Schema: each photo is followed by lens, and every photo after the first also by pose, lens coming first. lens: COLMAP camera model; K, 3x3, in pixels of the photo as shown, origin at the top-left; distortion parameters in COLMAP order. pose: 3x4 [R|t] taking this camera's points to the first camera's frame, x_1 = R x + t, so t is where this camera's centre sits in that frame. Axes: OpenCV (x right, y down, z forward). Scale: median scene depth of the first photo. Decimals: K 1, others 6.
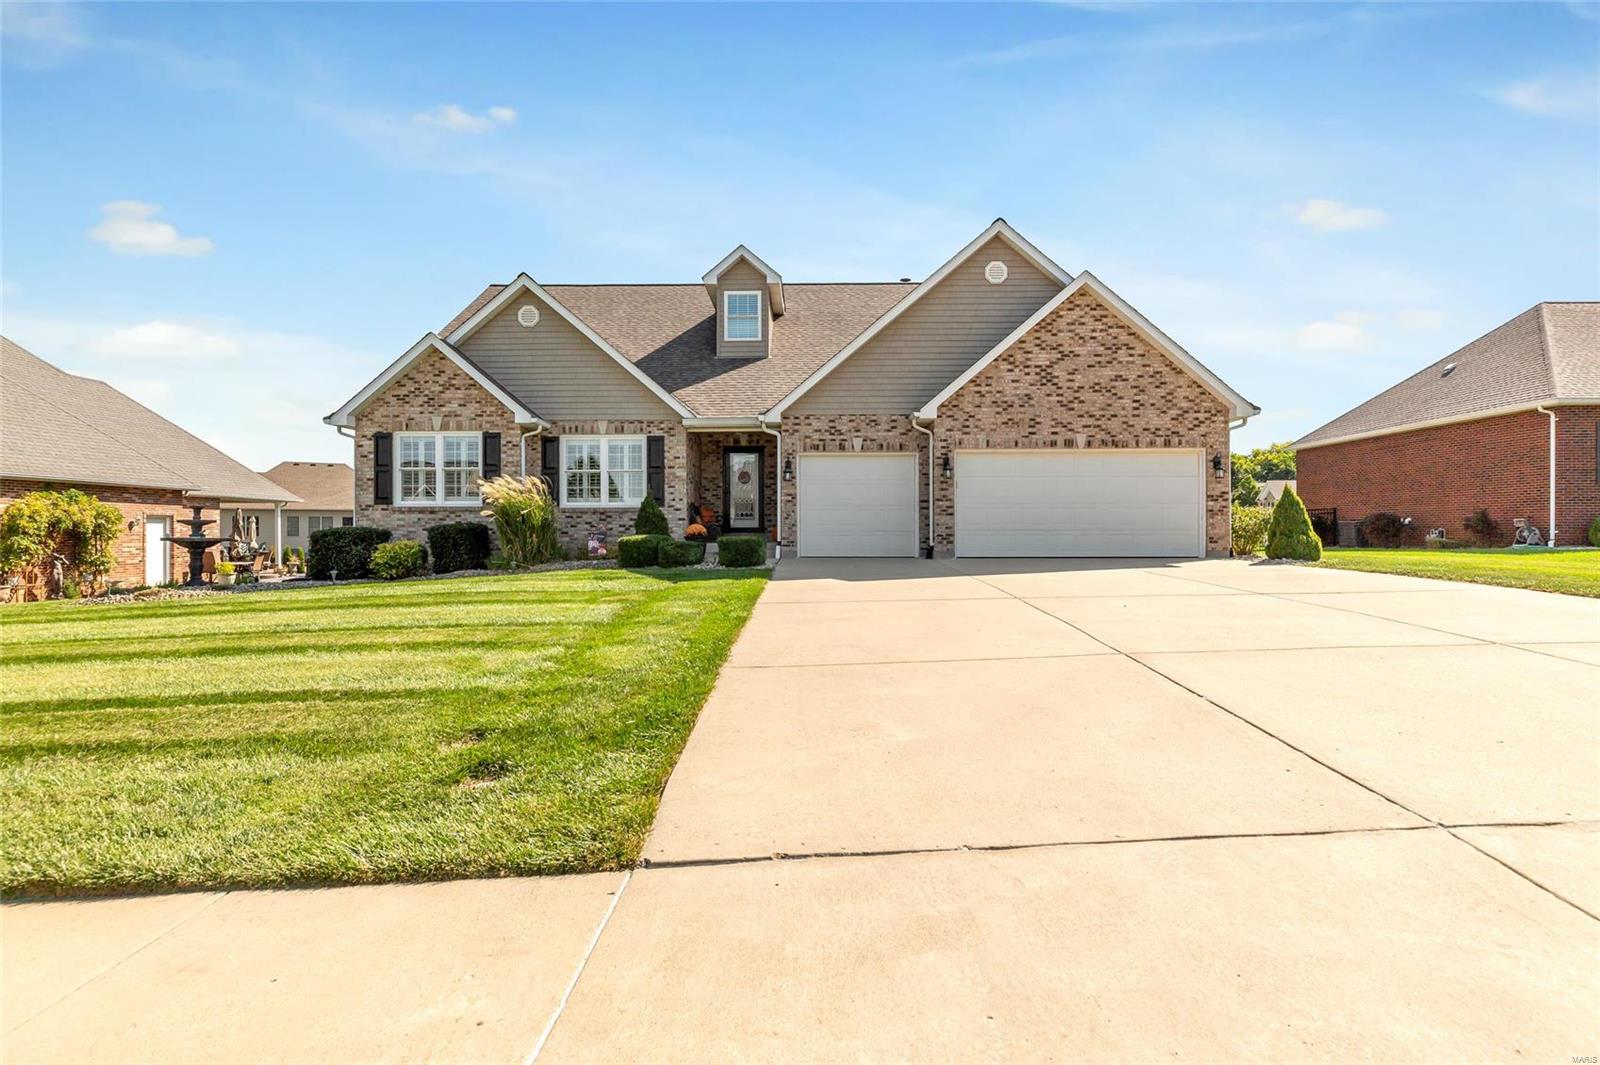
lens RADIAL K [[832.5, 0, 805.3], [0, 832.5, 531.4], [0, 0, 1]] dist [-0.002204, 0.000257]
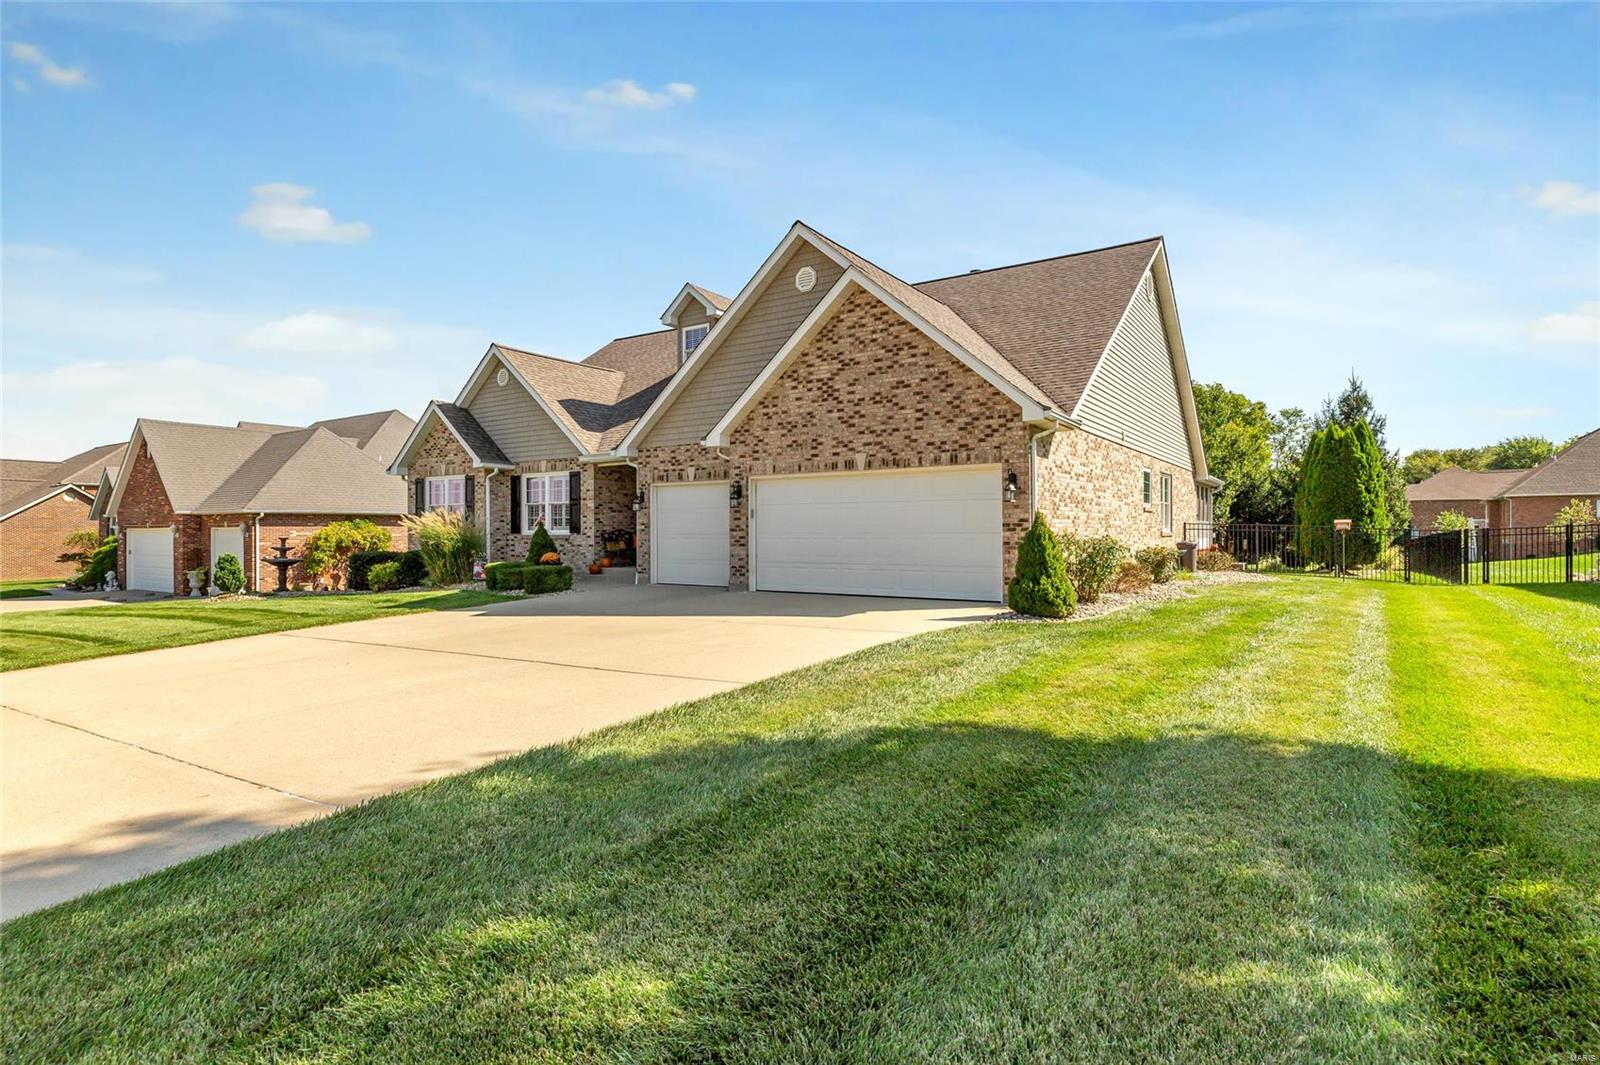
lens RADIAL K [[832.5, 0, 798.2], [0, 832.5, 526.6], [0, 0, 1]] dist [-0.002204, 0.000257]
pose [[0.835067, -0.003946, -0.550135, 0.750388], [0.001593, 0.999987, -0.004756, -0.037199], [0.550146, 0.003096, 0.835062, 0.242759]]
